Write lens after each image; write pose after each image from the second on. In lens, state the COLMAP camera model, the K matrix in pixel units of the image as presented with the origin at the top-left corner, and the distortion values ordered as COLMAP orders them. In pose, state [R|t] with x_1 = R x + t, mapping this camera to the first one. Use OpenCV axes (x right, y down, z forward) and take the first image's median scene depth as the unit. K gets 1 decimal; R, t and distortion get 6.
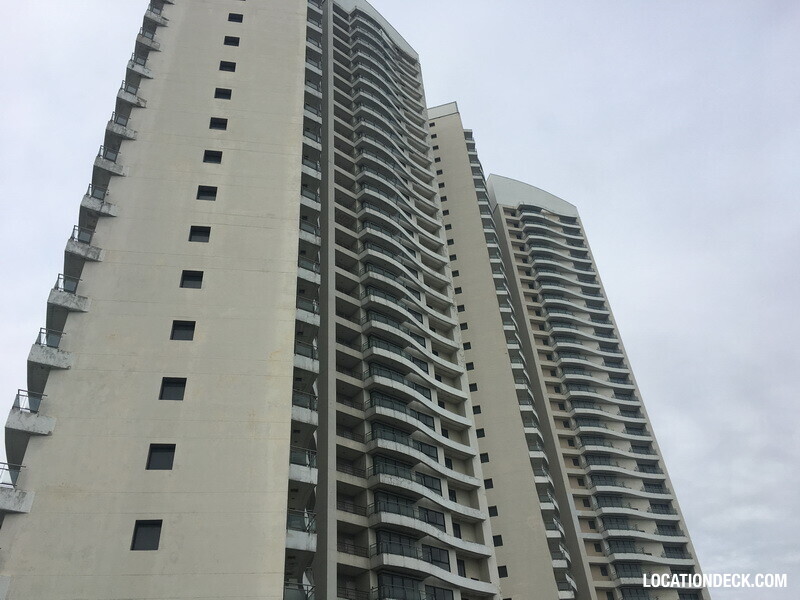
lens RADIAL K [[679.6, 0, 400.0], [0, 679.6, 300.0], [0, 0, 1]] dist [0.092802, -0.129001]
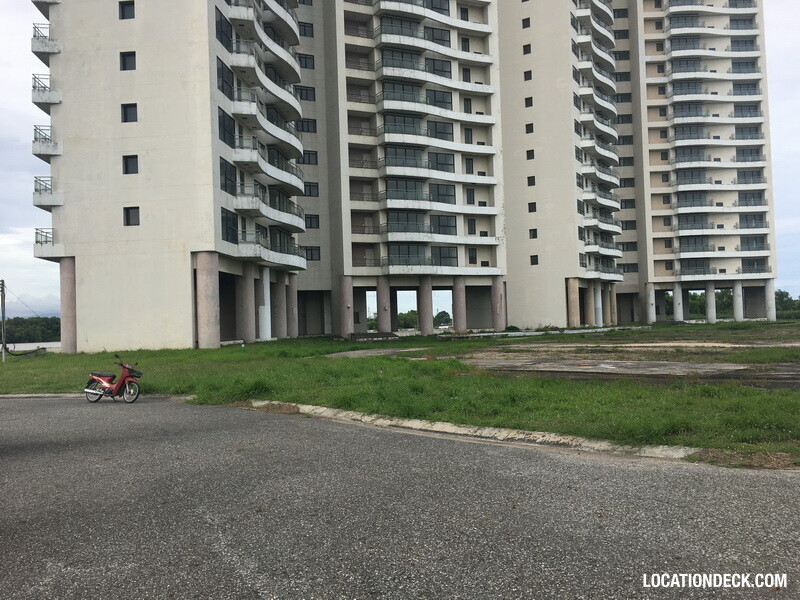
lens RADIAL K [[677.7, 0, 400.0], [0, 677.7, 300.0], [0, 0, 1]] dist [0.082924, -0.116012]
pose [[0.964930, 0.021799, -0.261600, 0.563166], [0.145300, 0.785614, 0.601414, -0.241886], [0.218626, -0.618333, 0.754896, -0.240081]]
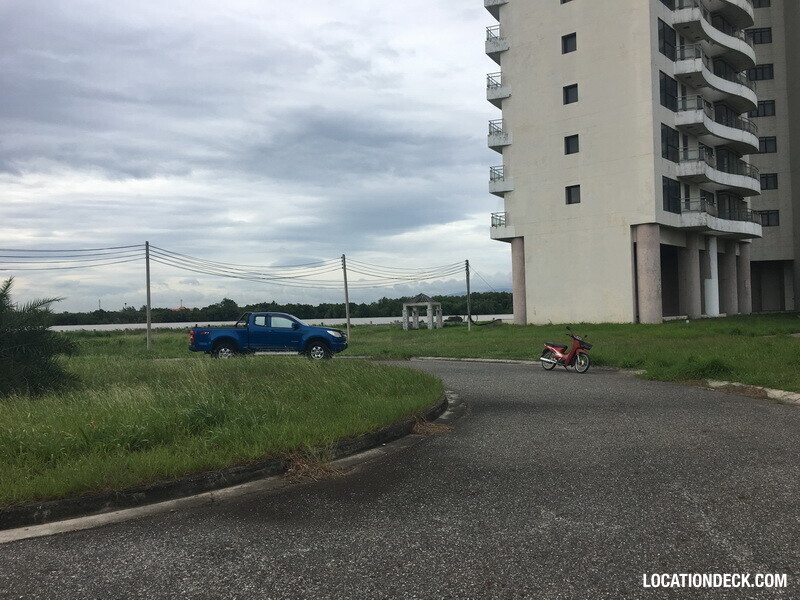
lens RADIAL K [[679.6, 0, 400.0], [0, 679.6, 300.0], [0, 0, 1]] dist [0.092802, -0.129001]
pose [[0.639702, 0.033992, -0.767871, 0.553866], [0.478850, 0.763834, 0.432736, -0.247238], [0.601236, -0.644517, 0.472349, -0.247844]]
